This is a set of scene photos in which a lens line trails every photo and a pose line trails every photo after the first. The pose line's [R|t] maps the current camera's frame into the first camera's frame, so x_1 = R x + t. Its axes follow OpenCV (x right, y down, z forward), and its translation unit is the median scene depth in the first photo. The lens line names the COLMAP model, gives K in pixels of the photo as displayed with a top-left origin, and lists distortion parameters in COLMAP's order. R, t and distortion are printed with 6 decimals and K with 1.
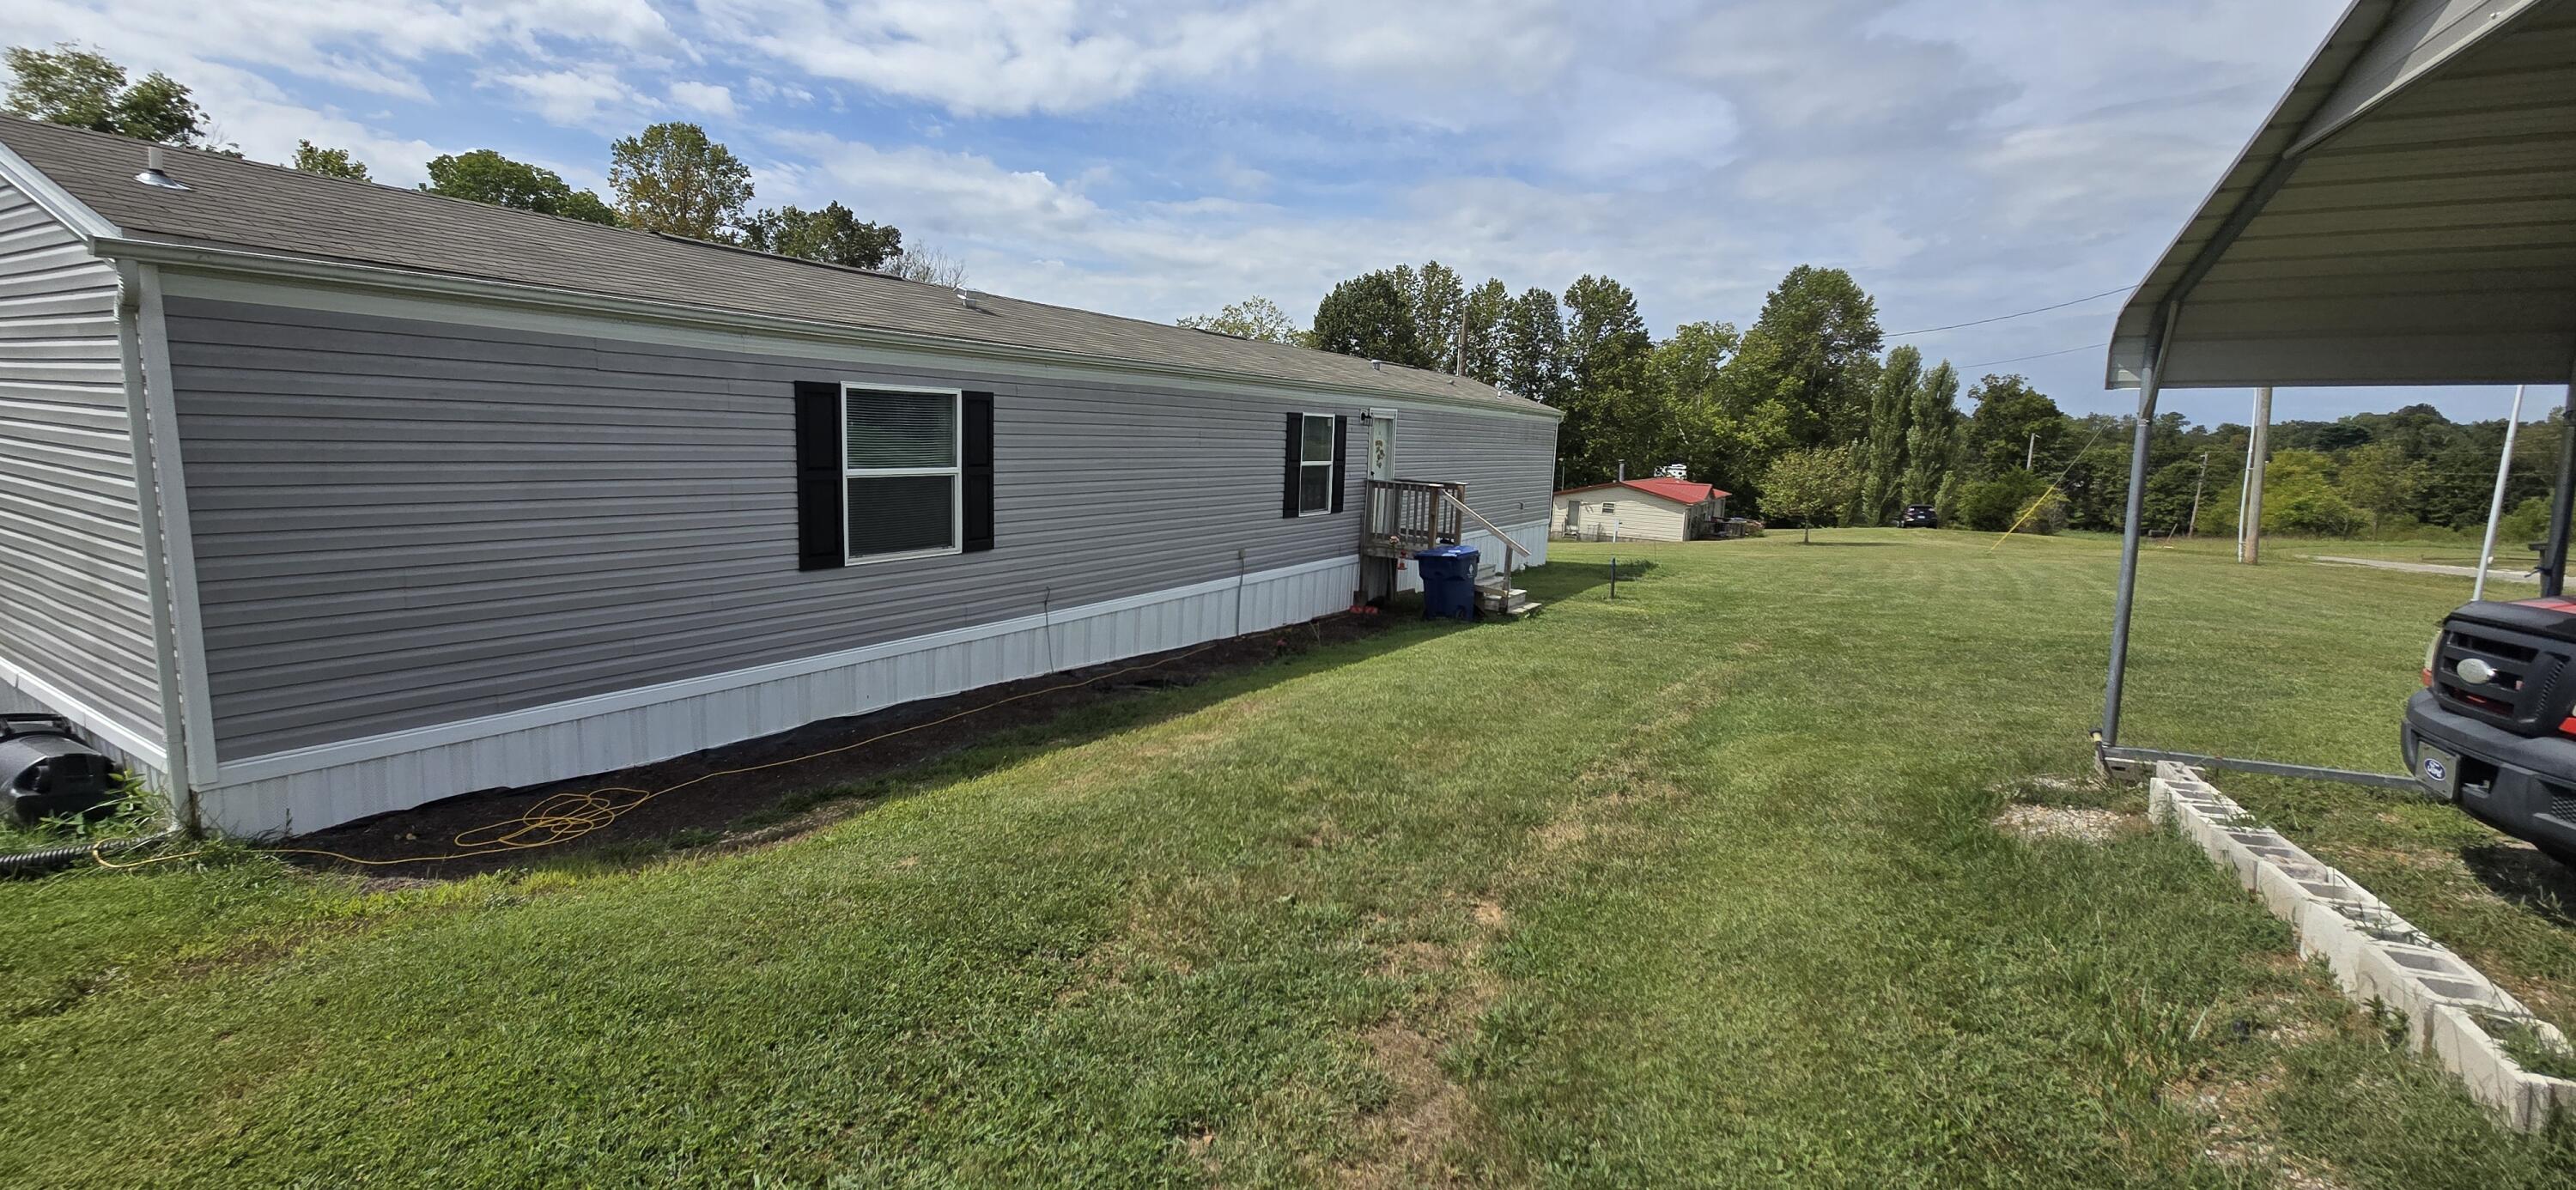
lens RADIAL K [[1055.4, 0, 1260.9], [0, 1055.4, 584.3], [0, 0, 1]] dist [0.001140, 0.000429]
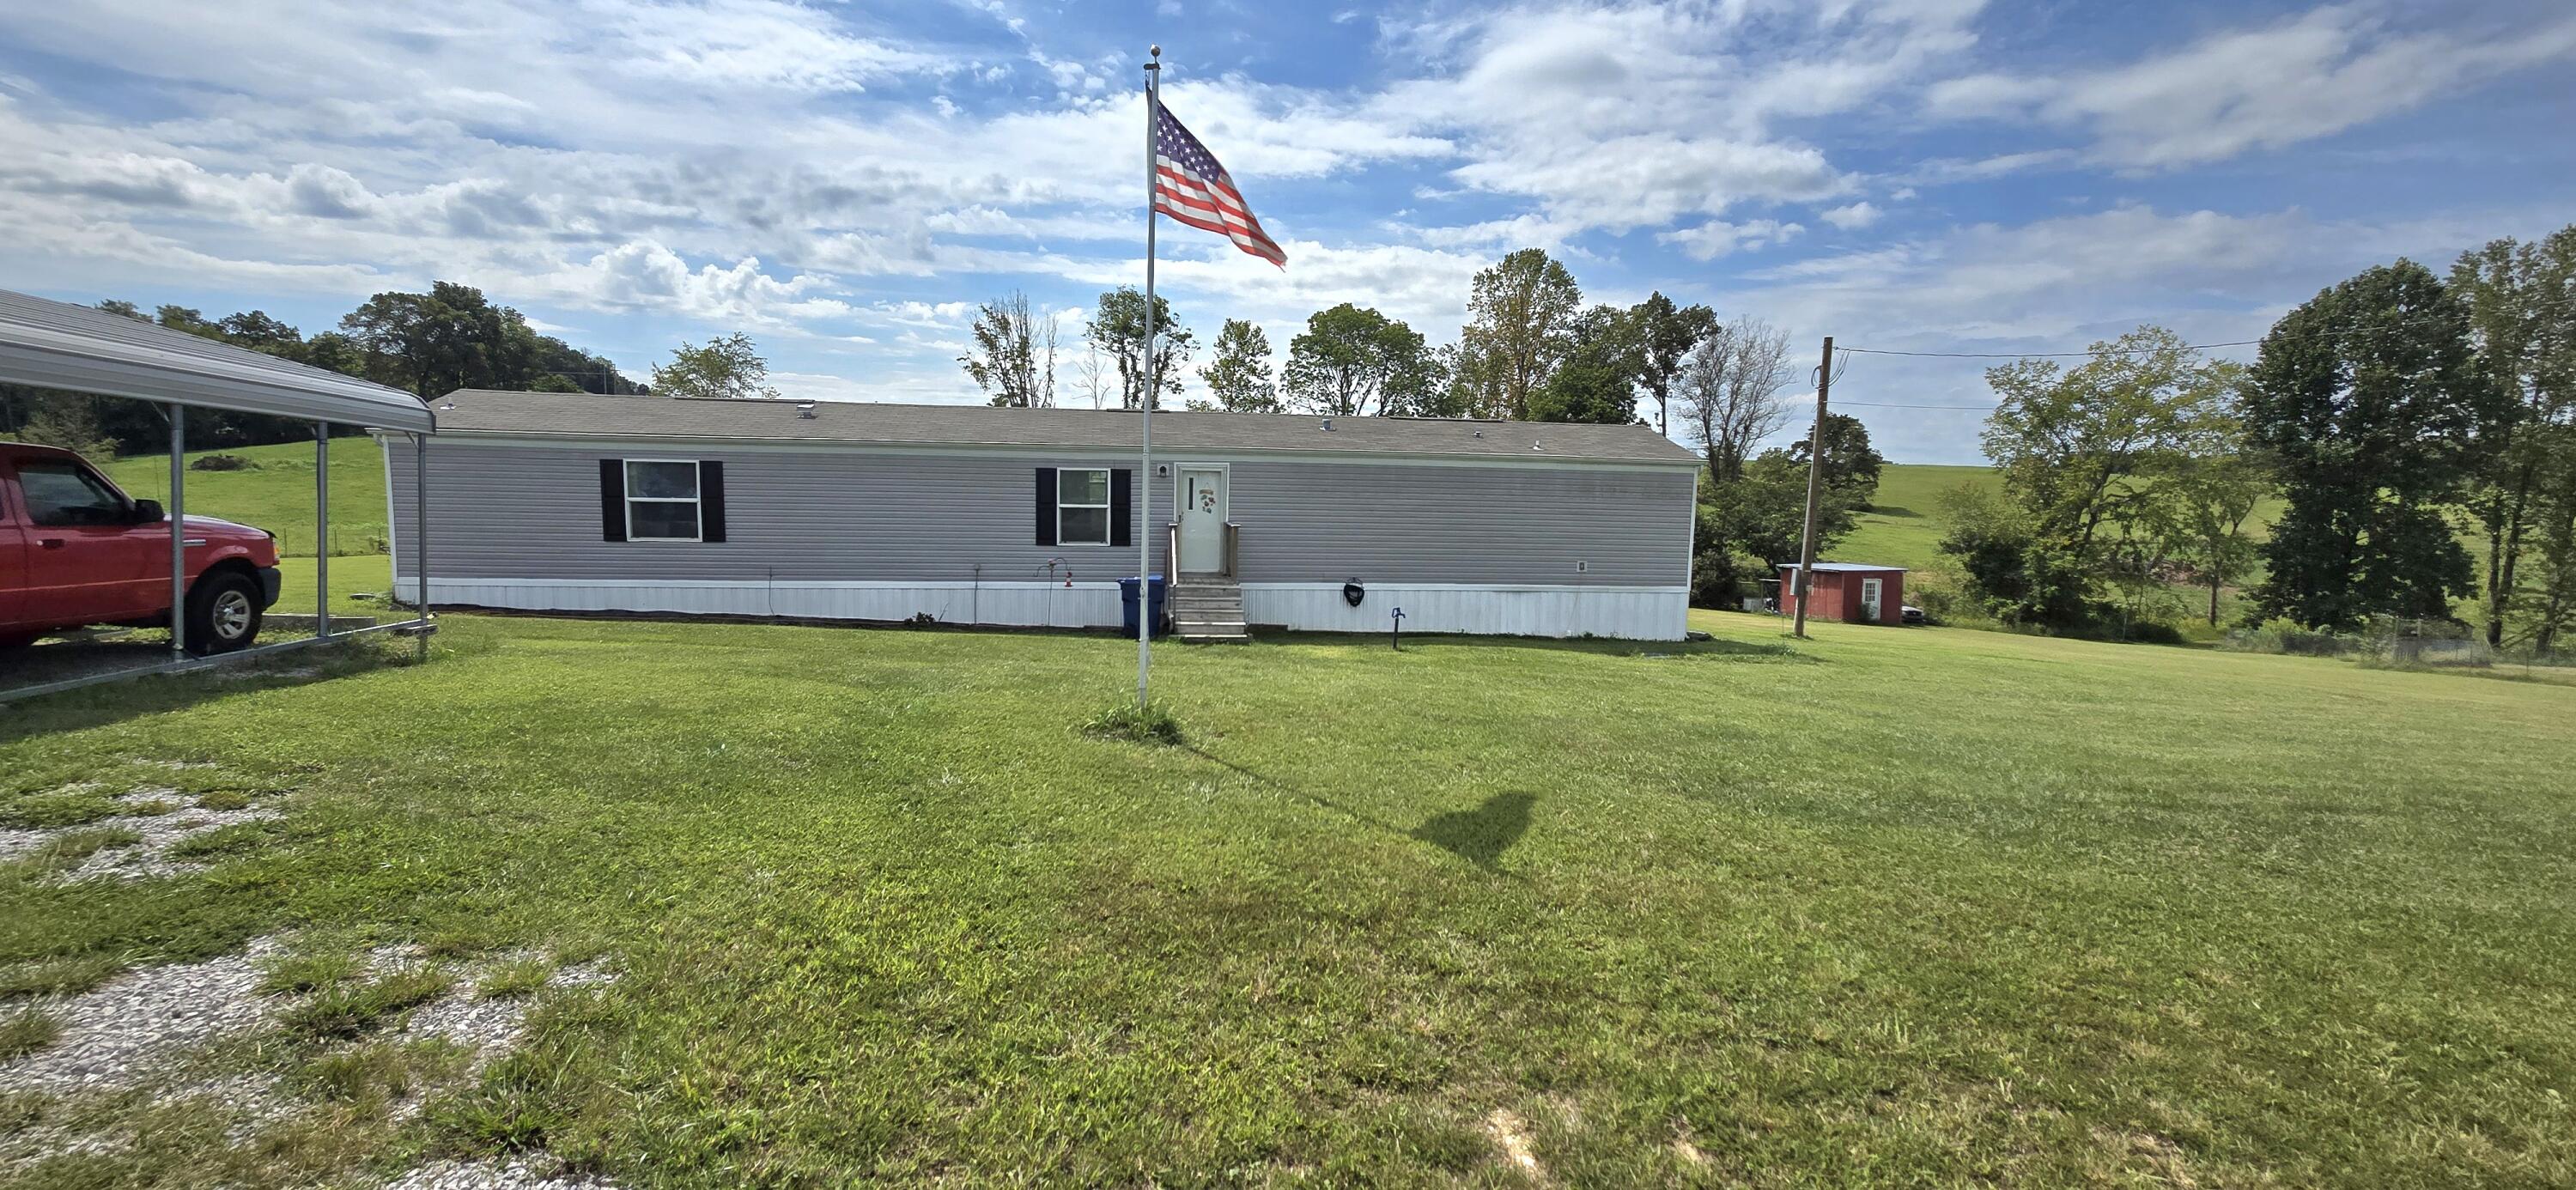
lens RADIAL K [[1055.4, 0, 1260.9], [0, 1055.4, 584.3], [0, 0, 1]] dist [0.001140, 0.000429]
pose [[0.632196, 0.052874, -0.773002, 0.201280], [-0.111086, 0.993547, -0.022892, -0.002188], [0.766804, 0.100342, 0.633990, 0.058377]]
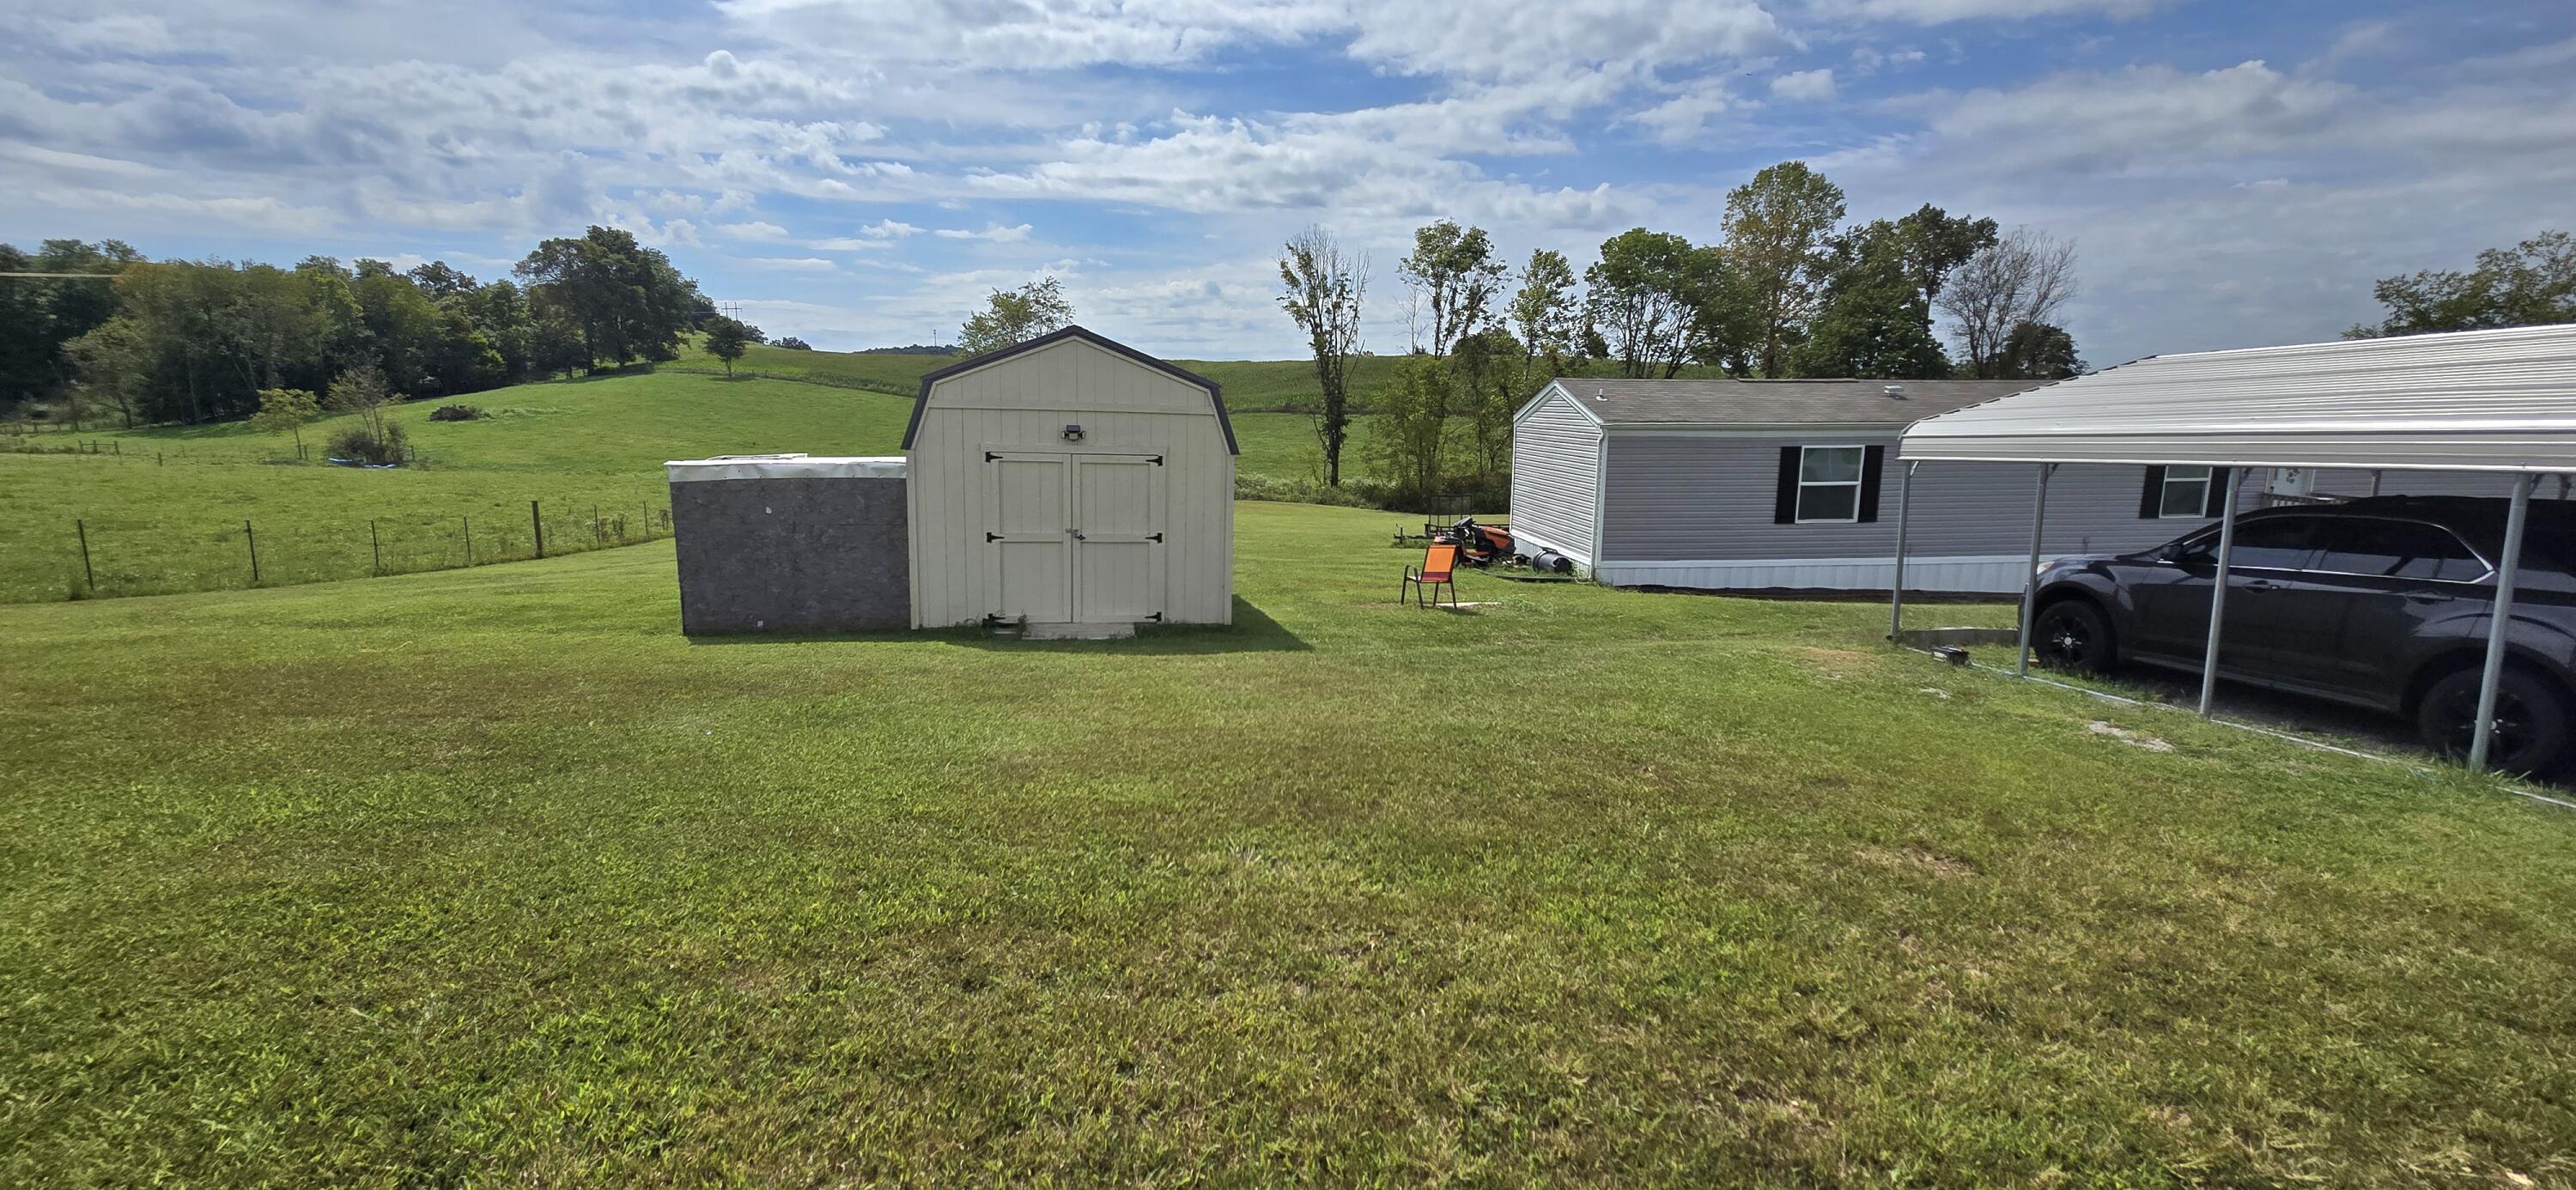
lens RADIAL K [[1055.4, 0, 1260.9], [0, 1055.4, 584.3], [0, 0, 1]] dist [0.001140, 0.000429]
pose [[0.594558, 0.101213, -0.797657, 0.073961], [-0.094869, 0.993947, 0.055406, 0.009498], [0.798436, 0.042730, 0.600561, -0.127504]]
